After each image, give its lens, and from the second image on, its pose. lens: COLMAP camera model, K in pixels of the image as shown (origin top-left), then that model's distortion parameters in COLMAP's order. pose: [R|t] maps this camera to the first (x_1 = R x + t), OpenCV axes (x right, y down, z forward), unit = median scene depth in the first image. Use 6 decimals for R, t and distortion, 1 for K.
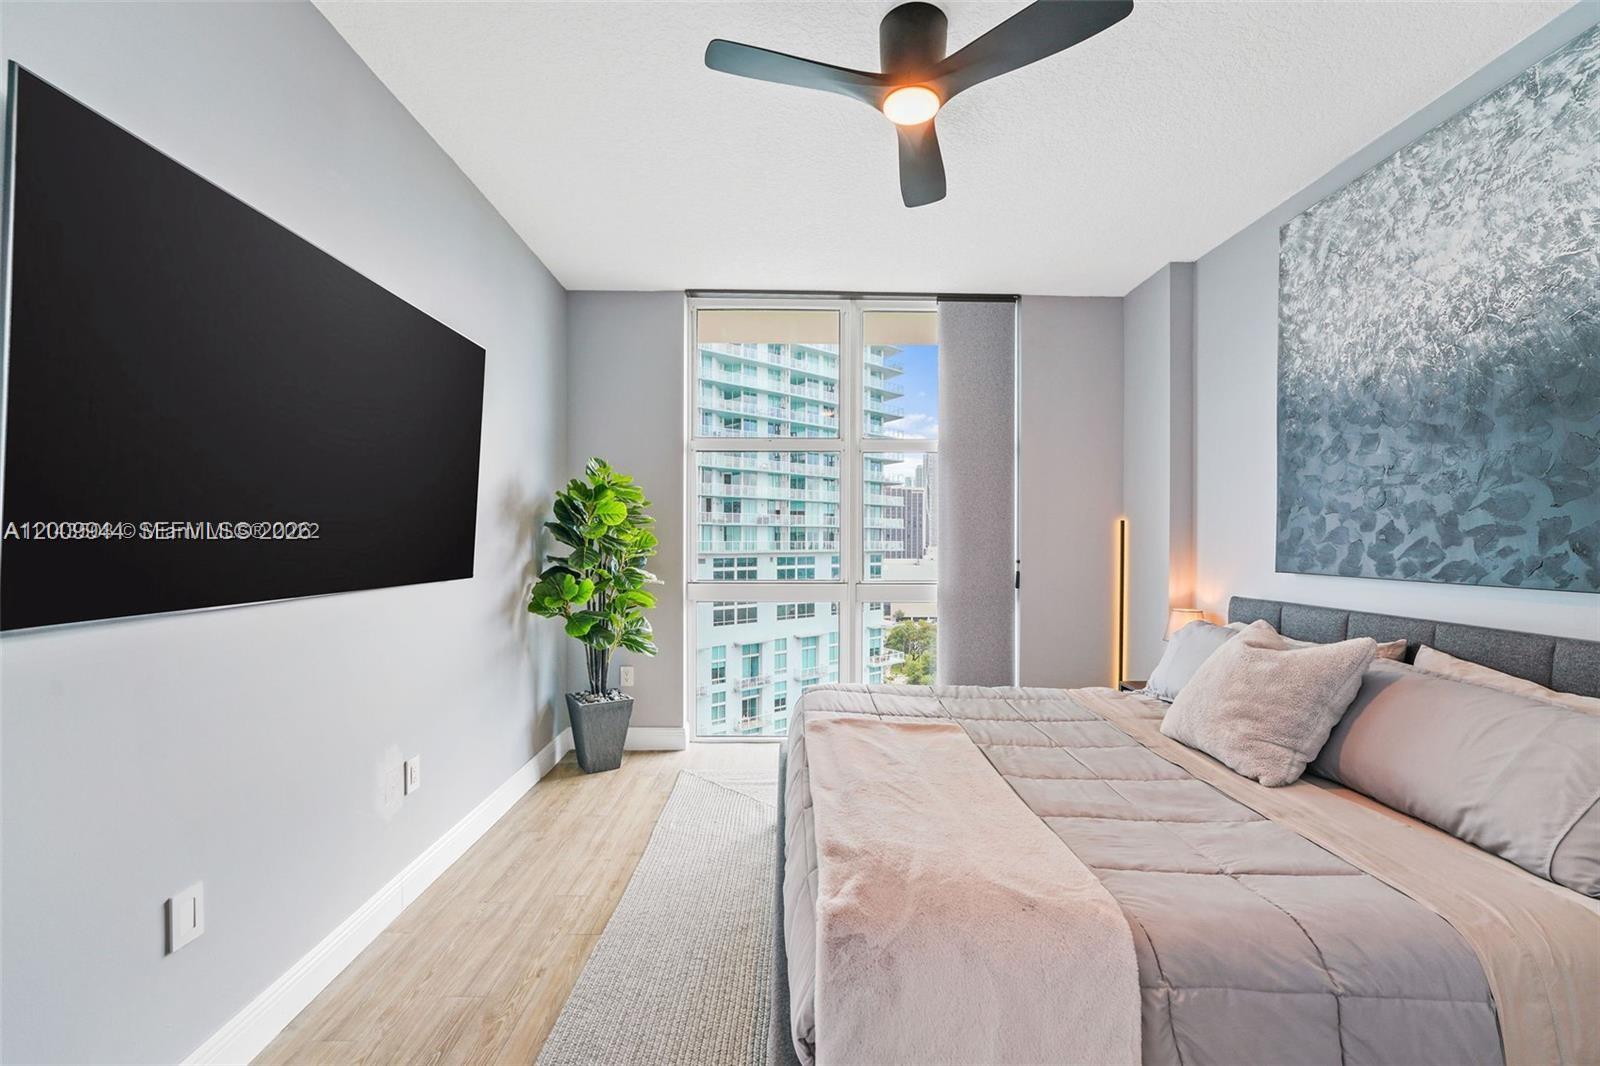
lens RADIAL K [[639.4, 0, 793.5], [0, 639.4, 543.4], [0, 0, 1]] dist [-0.007840, 0.001361]
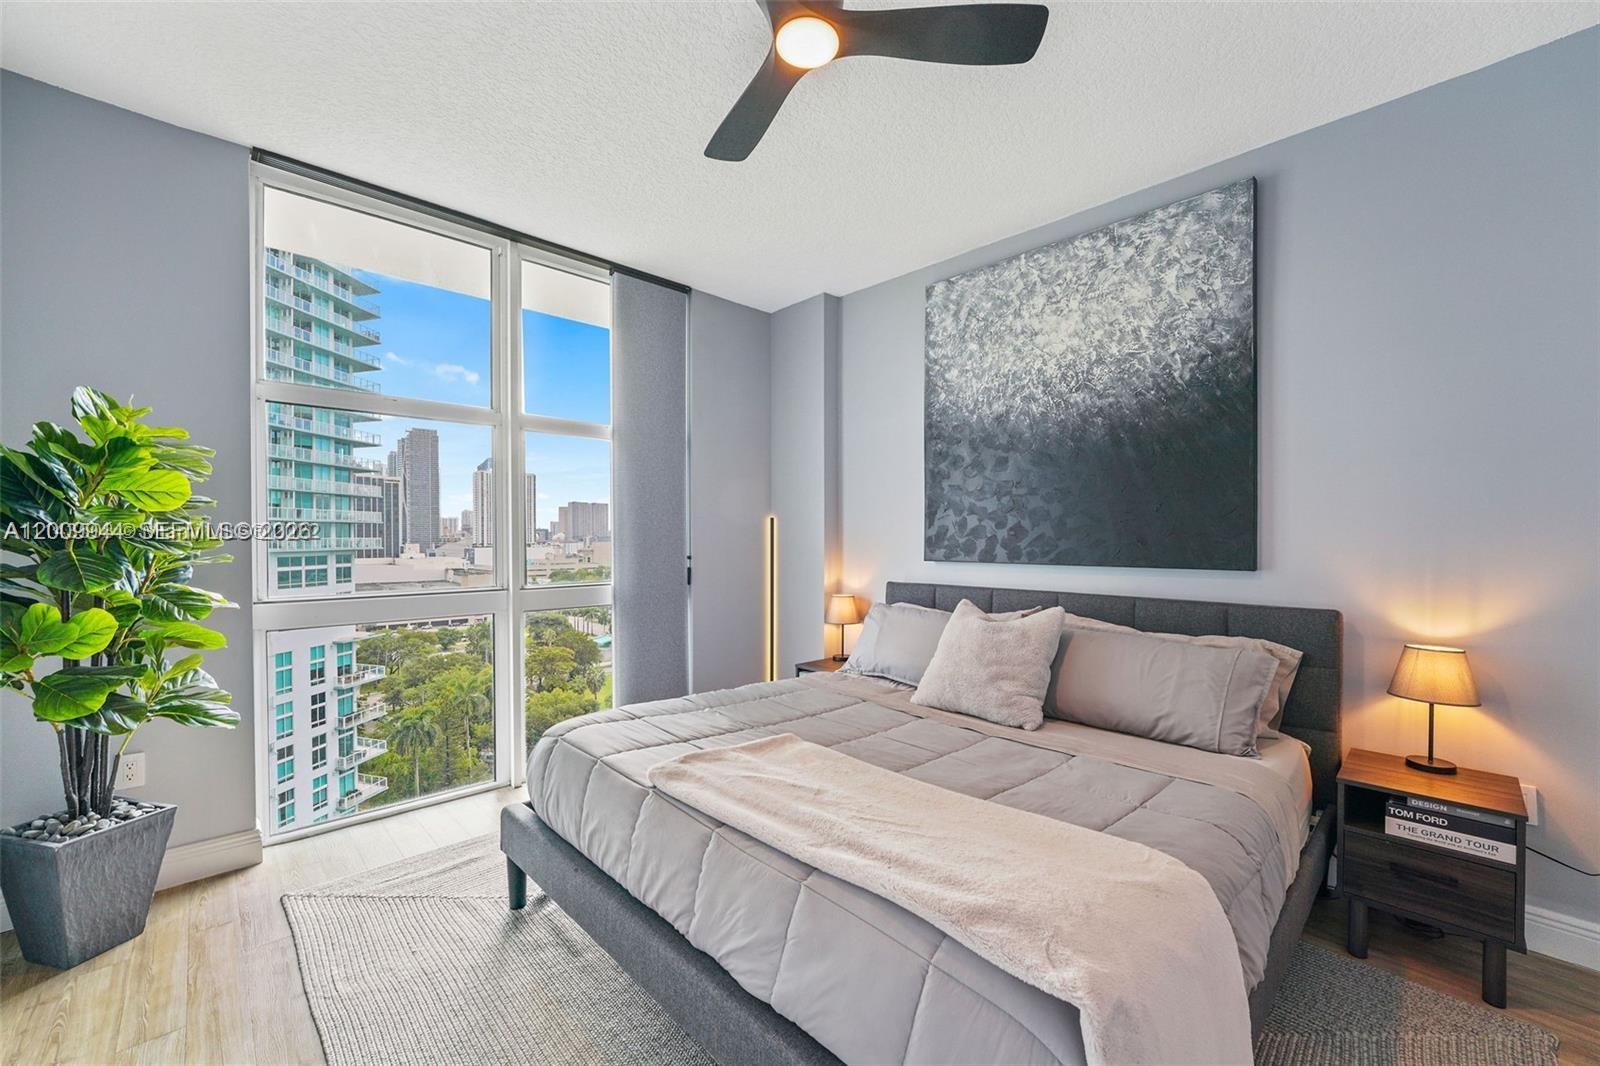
lens RADIAL K [[639.4, 0, 774.6], [0, 639.4, 542.9], [0, 0, 1]] dist [-0.007840, 0.001361]
pose [[0.745397, -0.010209, 0.666543, -0.339883], [0.006691, 0.999947, 0.007832, -0.002131], [-0.666587, -0.001378, 0.745426, 0.286456]]
